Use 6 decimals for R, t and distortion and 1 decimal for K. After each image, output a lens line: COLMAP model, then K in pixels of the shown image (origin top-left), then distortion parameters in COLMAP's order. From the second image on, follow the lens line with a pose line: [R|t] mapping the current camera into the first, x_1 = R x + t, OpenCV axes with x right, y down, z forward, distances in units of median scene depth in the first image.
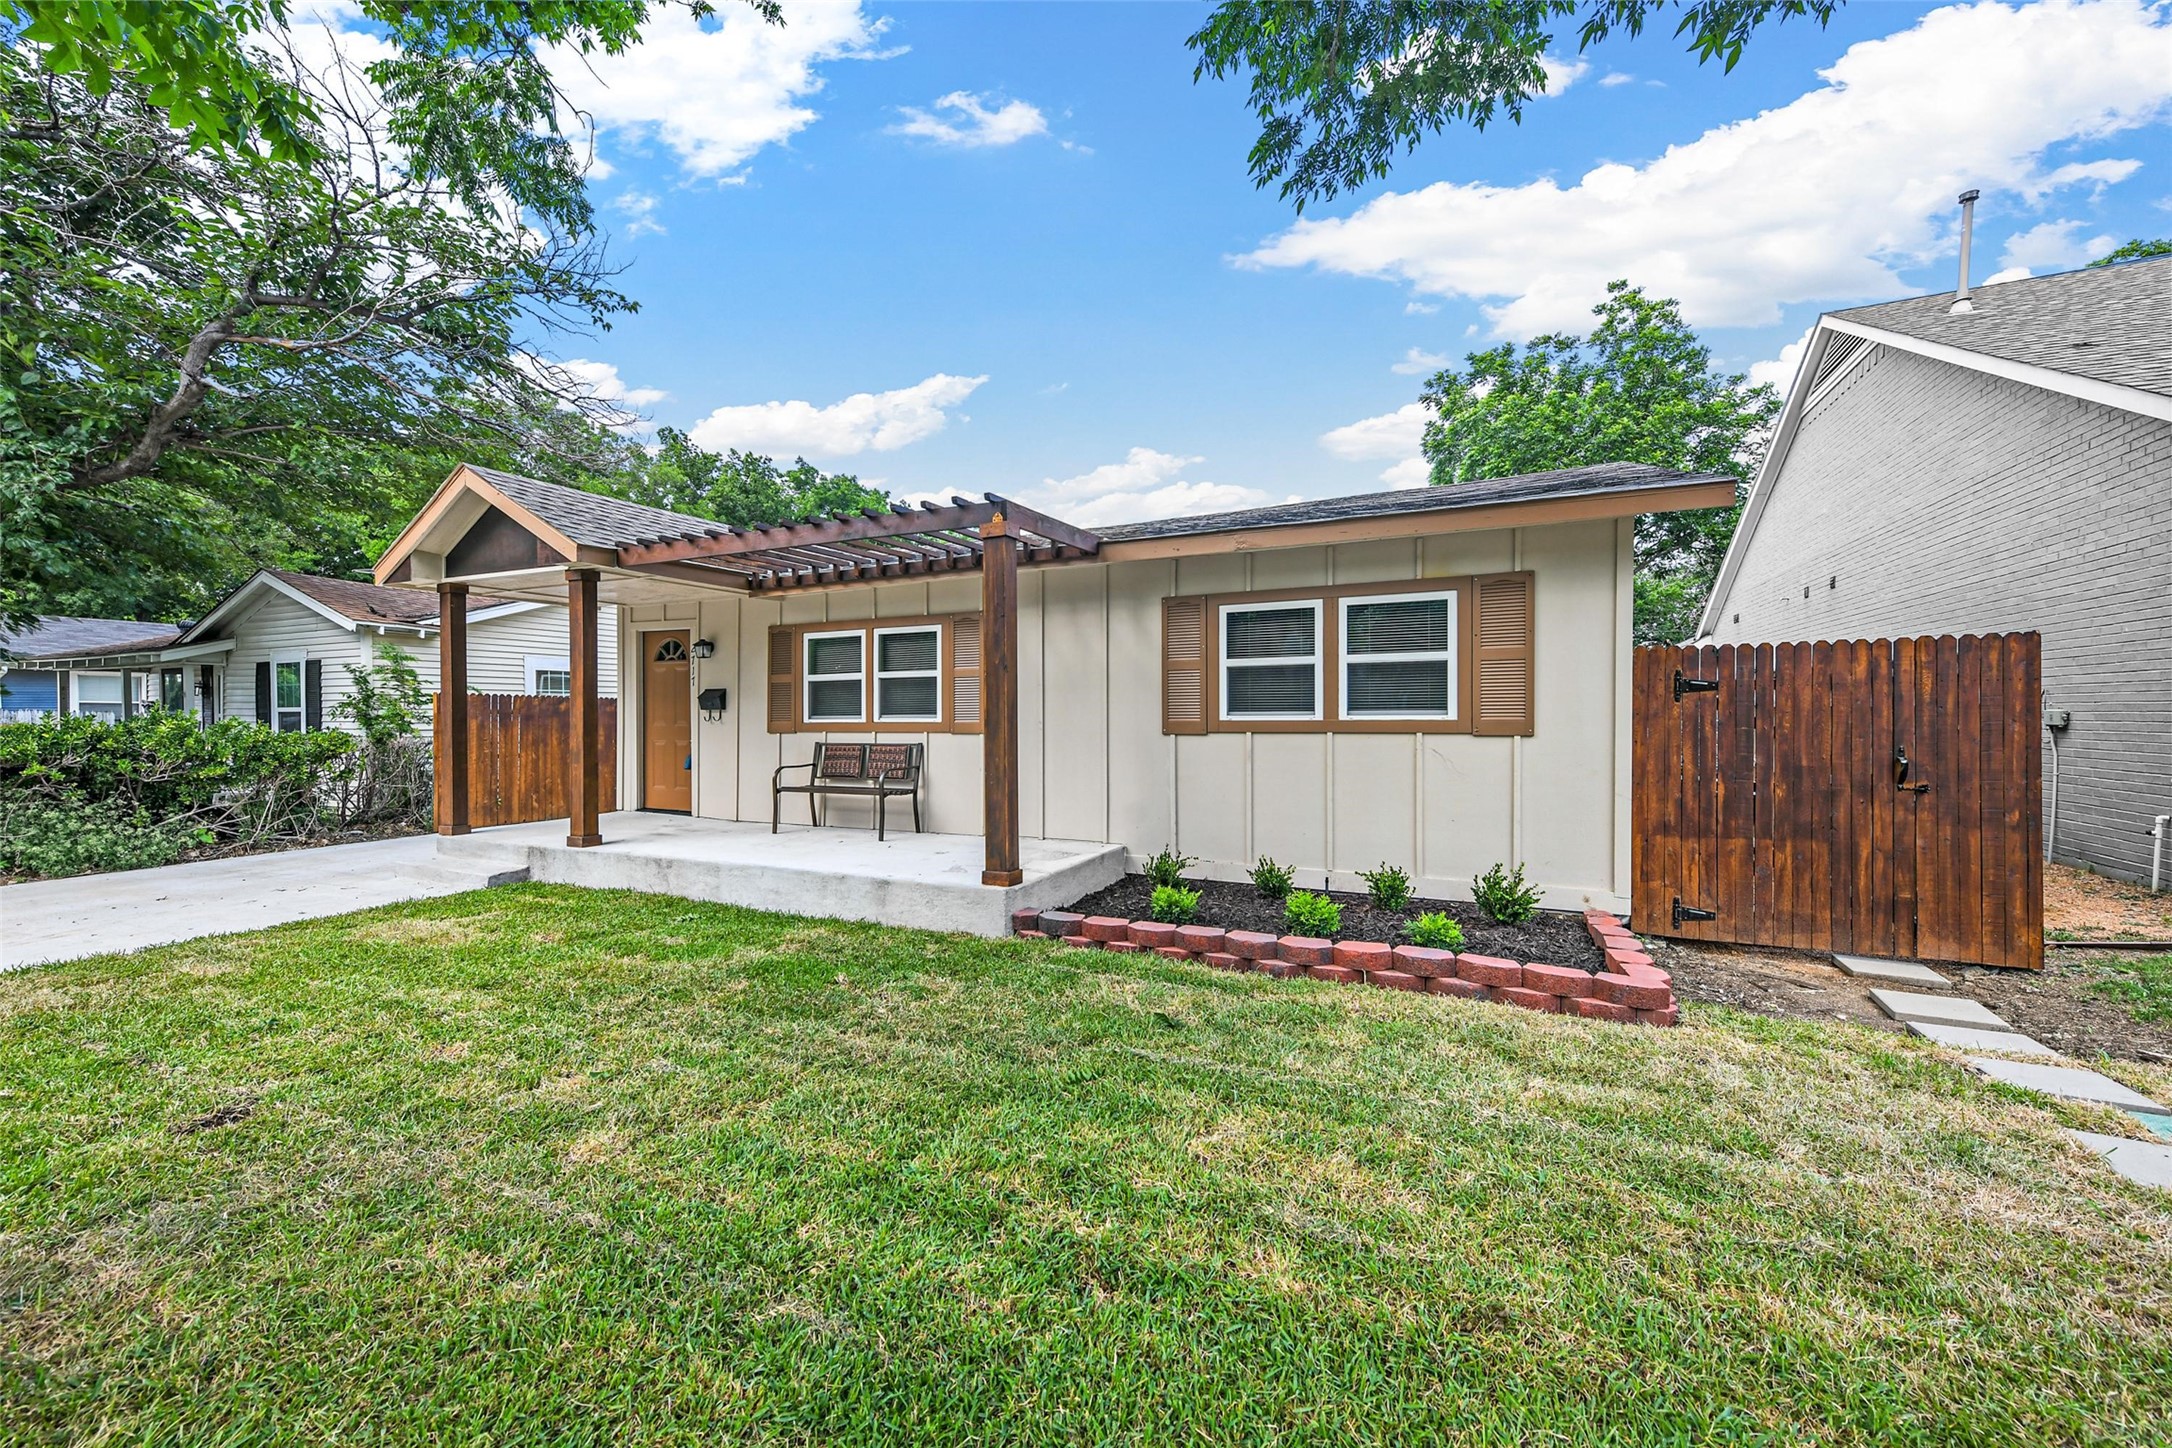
lens RADIAL K [[845.4, 0, 1088.7], [0, 845.4, 725.2], [0, 0, 1]] dist [0.013528, 0.000439]
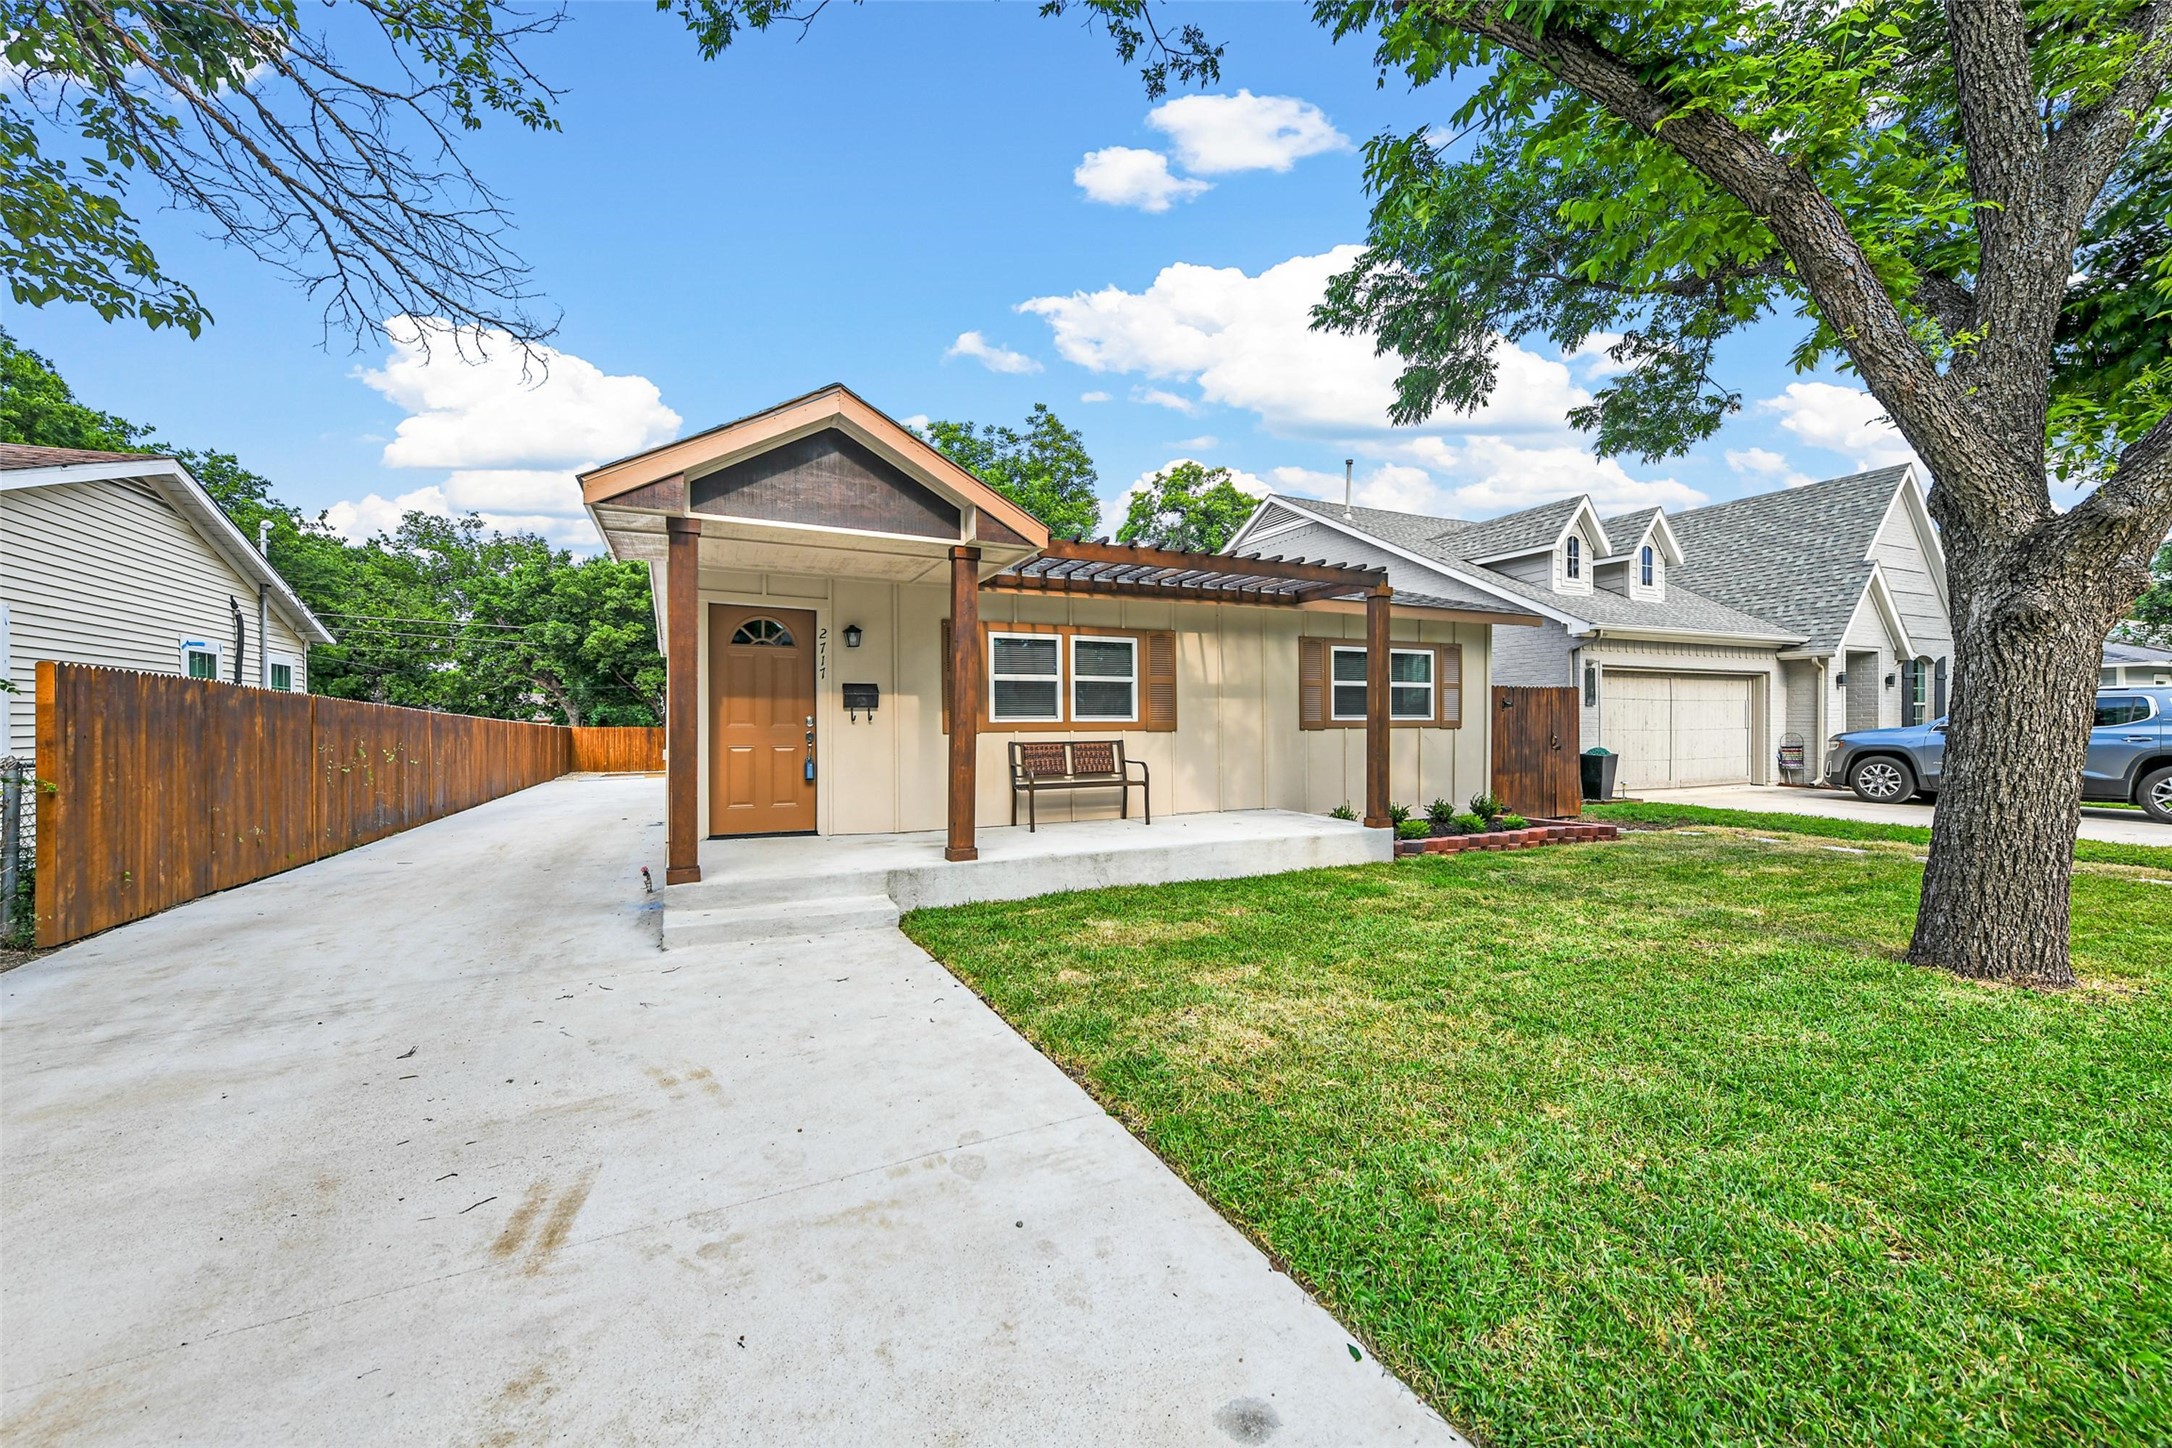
lens RADIAL K [[845.4, 0, 1088.7], [0, 845.4, 725.2], [0, 0, 1]] dist [0.013528, 0.000439]
pose [[0.624572, 0.001989, 0.780965, -1.381397], [0.009401, 0.999905, -0.010065, 0.015233], [-0.780911, 0.013628, 0.624494, 0.401708]]
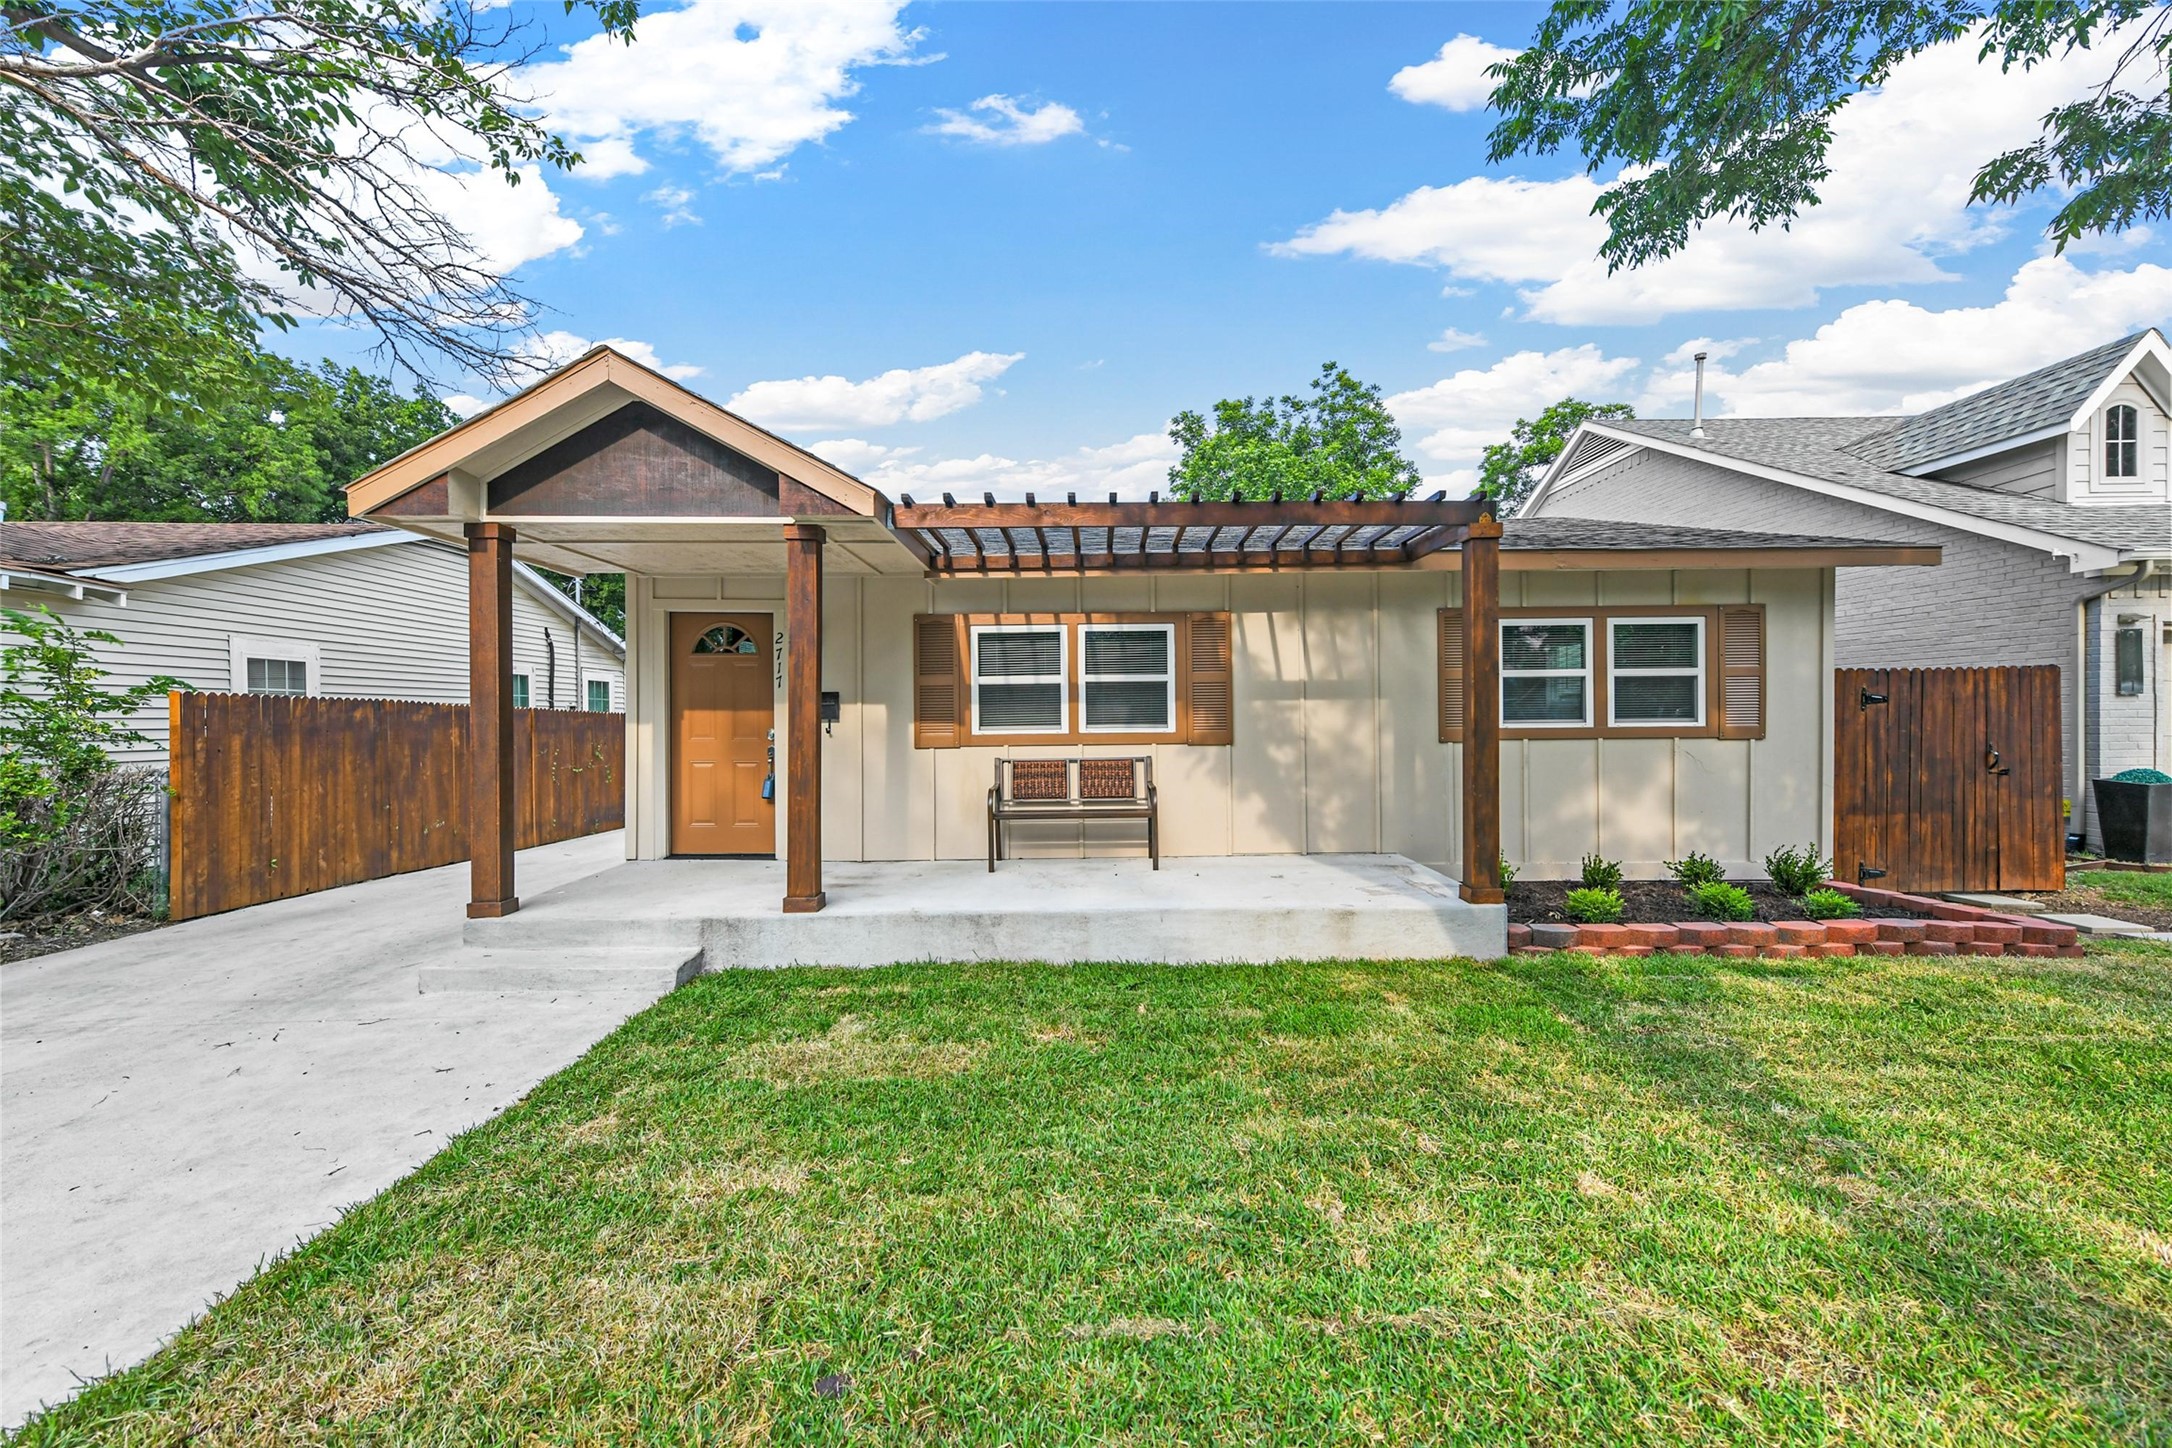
lens RADIAL K [[845.4, 0, 1088.7], [0, 845.4, 725.2], [0, 0, 1]] dist [0.013528, 0.000439]
pose [[0.898253, -0.005753, 0.439441, -0.798266], [0.009341, 0.999938, -0.006004, -0.008122], [-0.439379, 0.009499, 0.898251, 0.290078]]
